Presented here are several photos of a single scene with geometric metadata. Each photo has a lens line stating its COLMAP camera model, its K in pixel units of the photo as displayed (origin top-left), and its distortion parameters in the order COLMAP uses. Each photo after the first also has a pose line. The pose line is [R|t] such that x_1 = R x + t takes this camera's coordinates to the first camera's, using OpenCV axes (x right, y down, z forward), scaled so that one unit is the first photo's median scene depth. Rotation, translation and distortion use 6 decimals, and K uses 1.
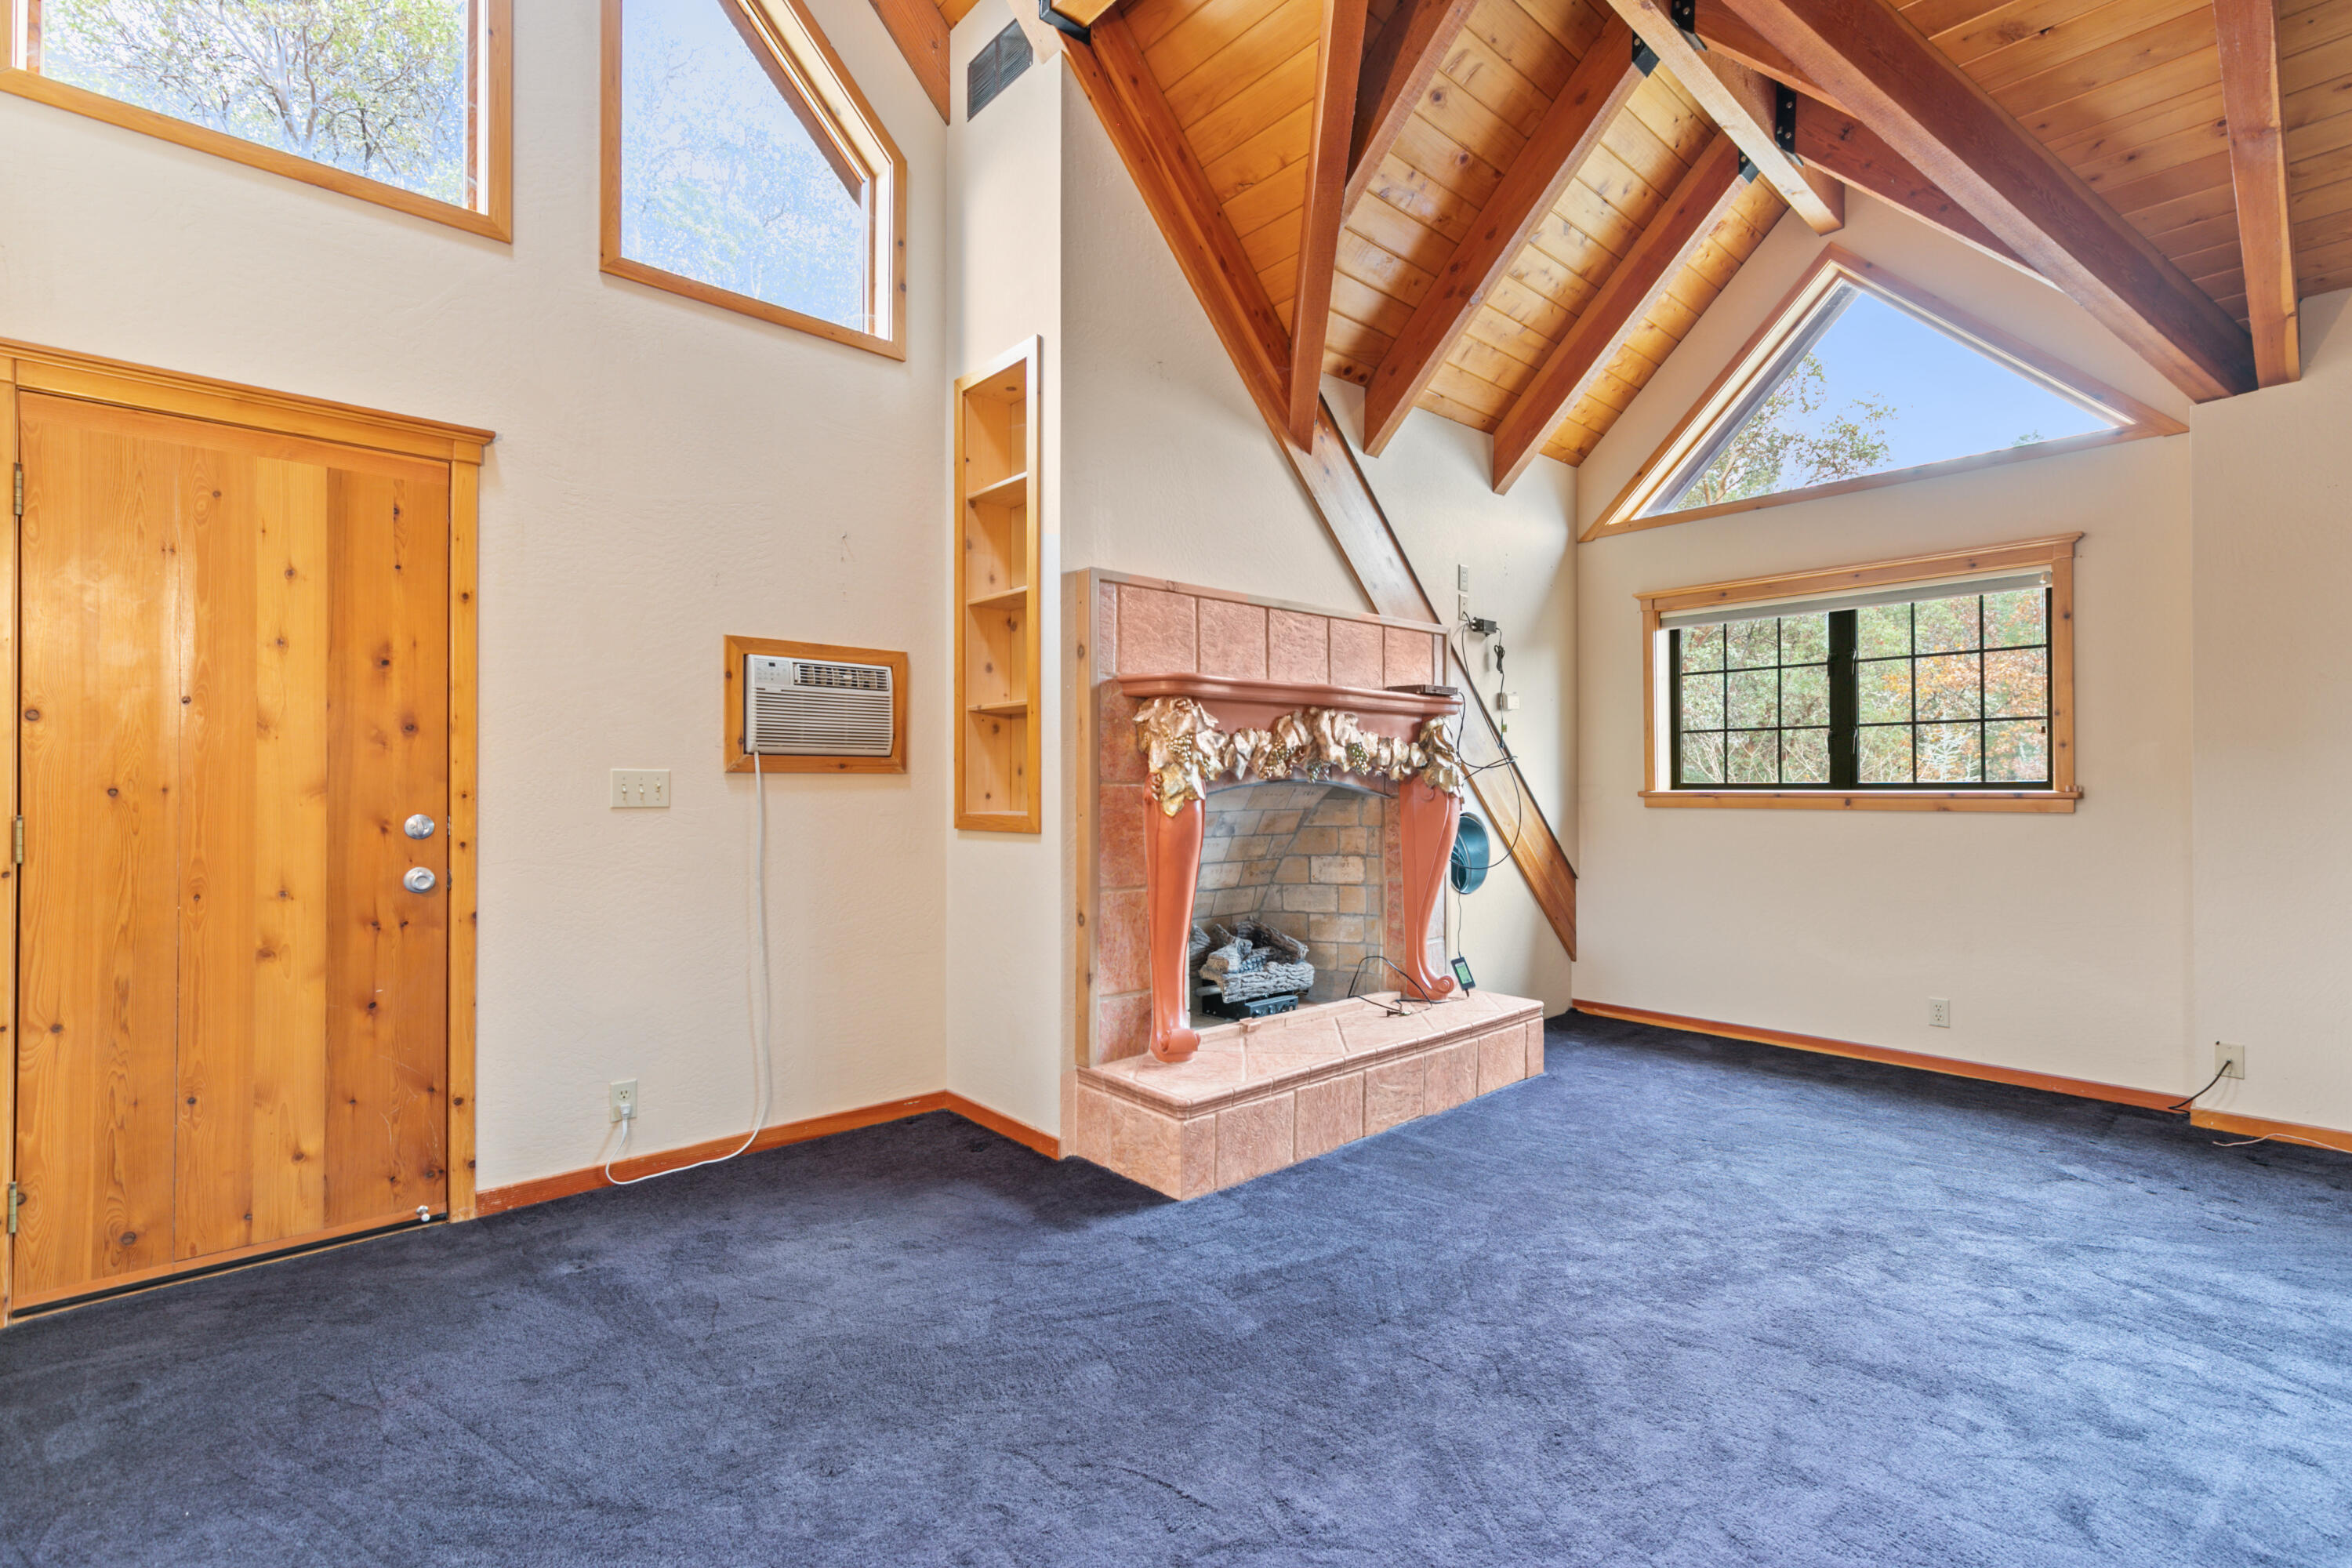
lens RADIAL K [[1048.7, 0, 1189.7], [0, 1048.7, 784.7], [0, 0, 1]] dist [0.006663, -0.001014]
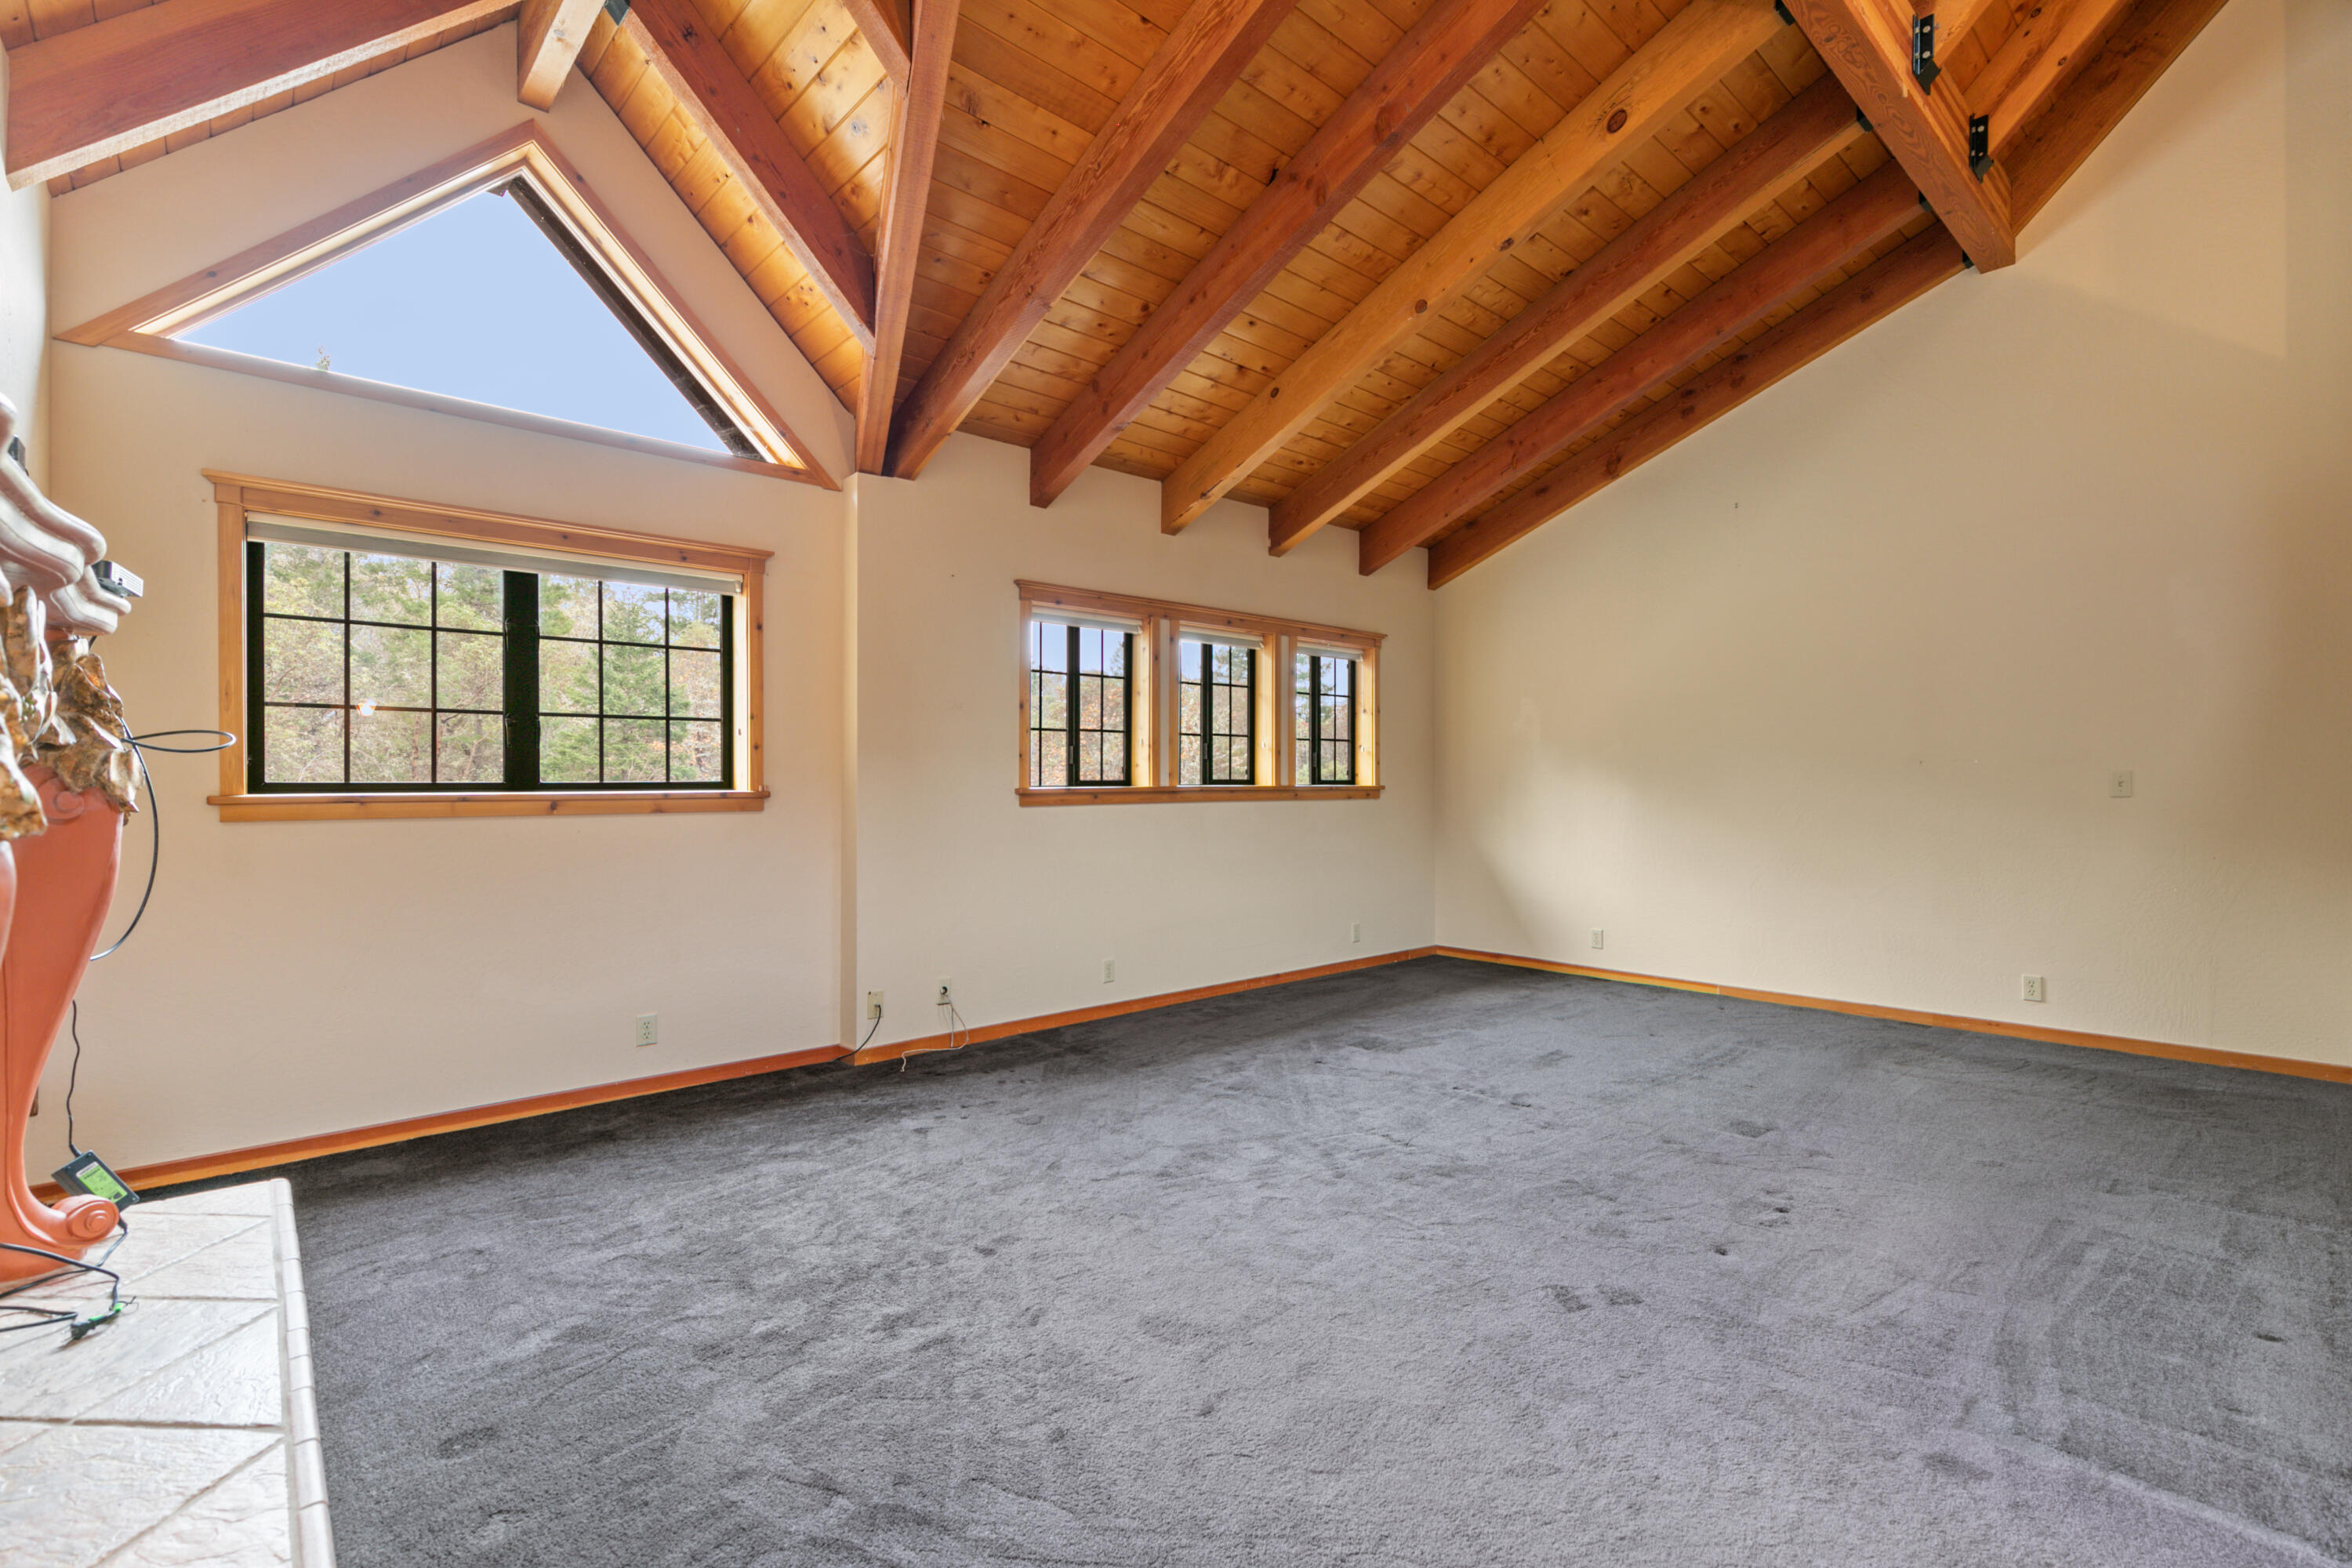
lens RADIAL K [[1048.7, 0, 1185.1], [0, 1048.7, 778.8], [0, 0, 1]] dist [0.006663, -0.001014]
pose [[0.002996, 0.006115, 0.999977, -0.277580], [0.002297, 0.999979, -0.006122, 0.002583], [-0.999993, 0.002315, 0.002982, 0.674775]]
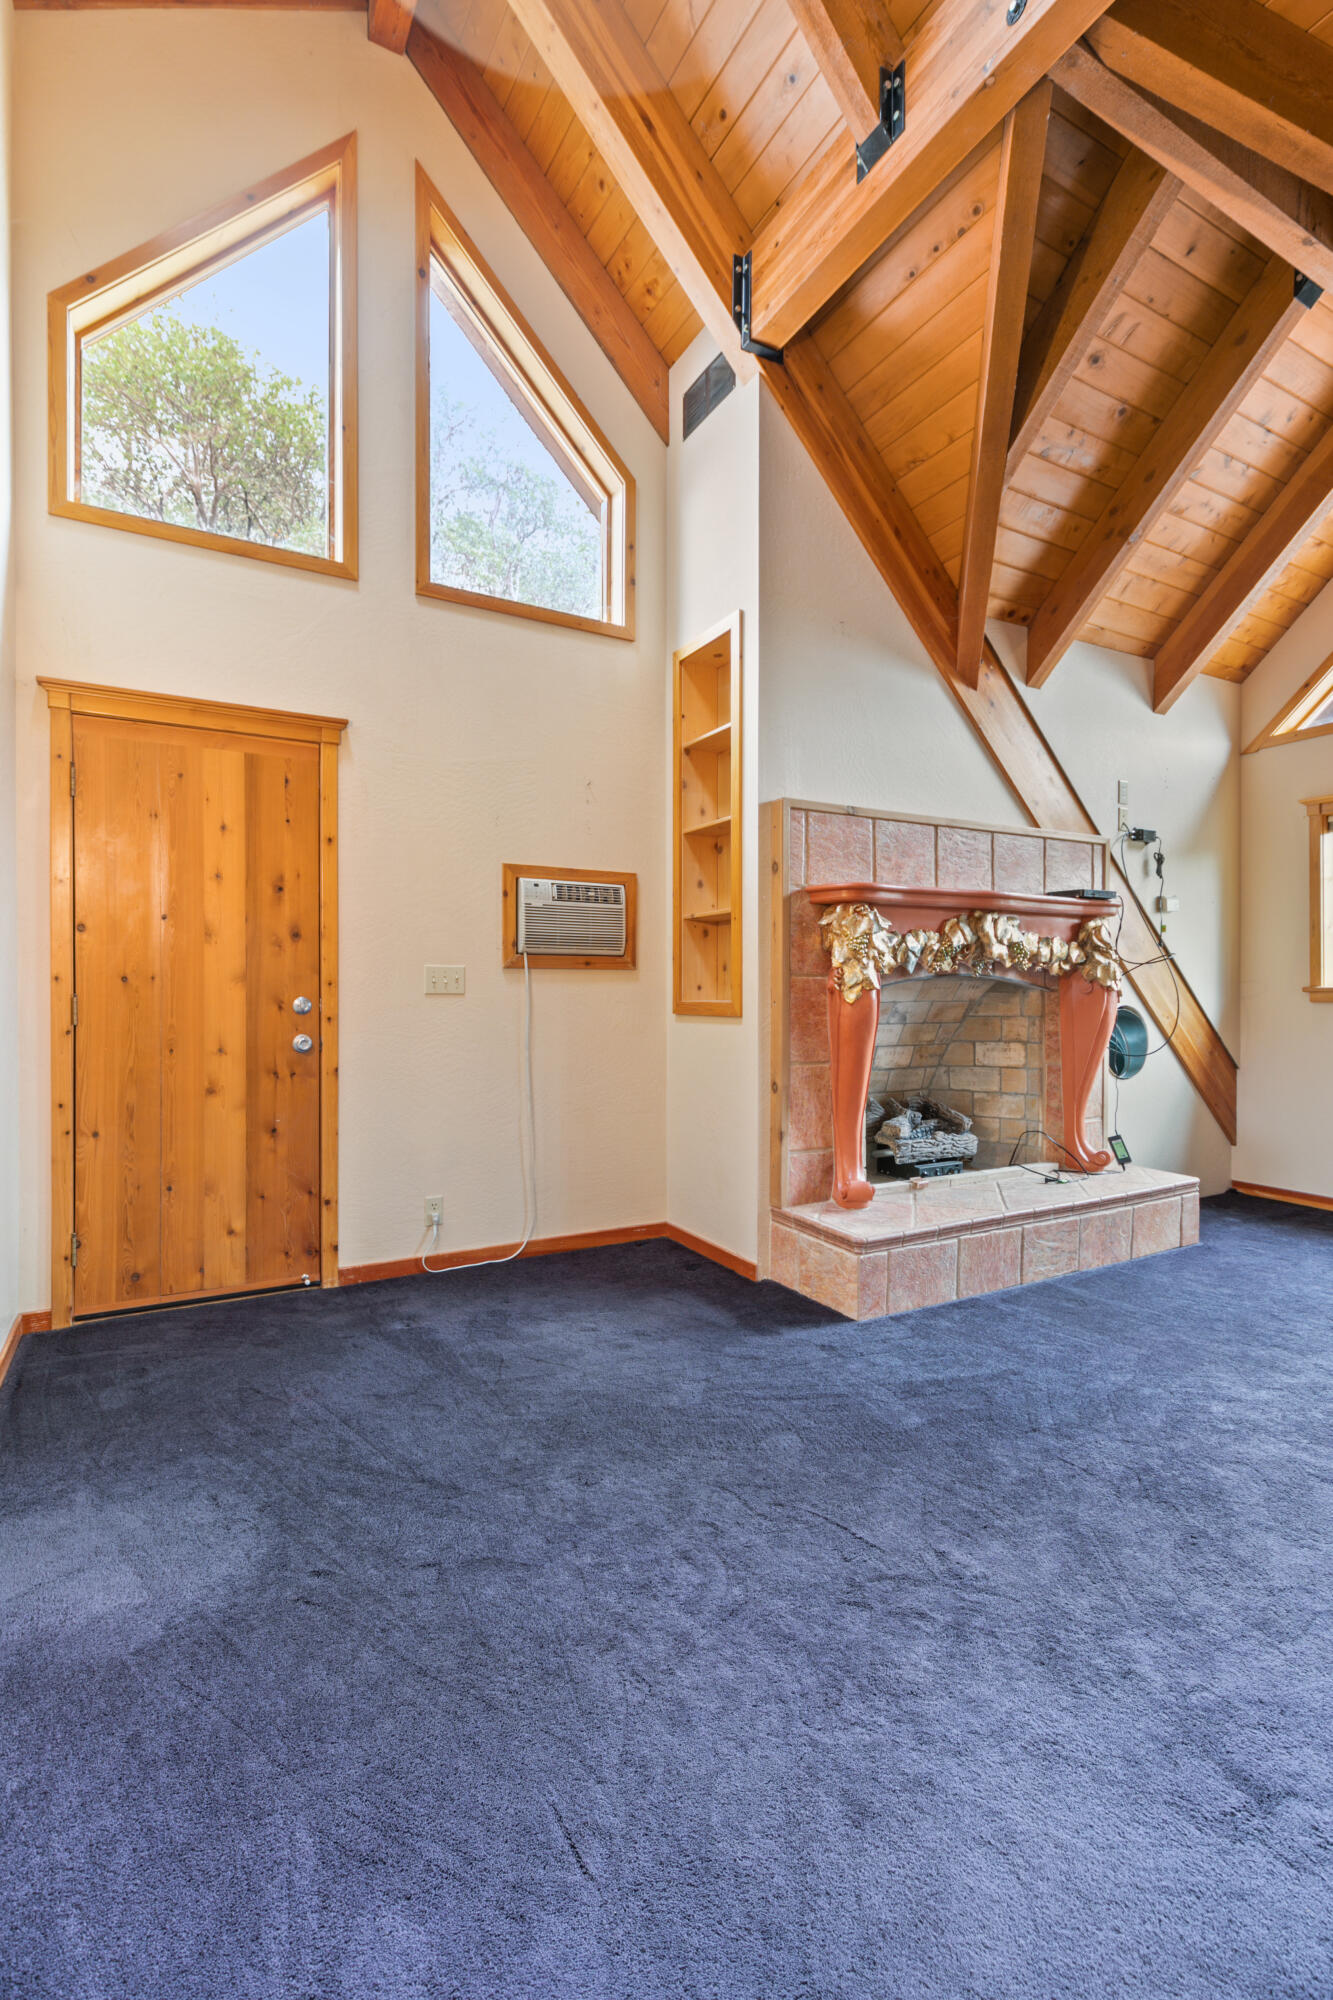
lens RADIAL K [[891.8, 0, 662.5], [0, 891.8, 999.9], [0, 0, 1]] dist [0.006663, -0.001014]
pose [[0.973980, 0.001858, -0.226625, 0.004564], [0.000612, 0.999941, 0.010827, 0.014656], [0.226631, -0.010684, 0.973922, -0.037563]]
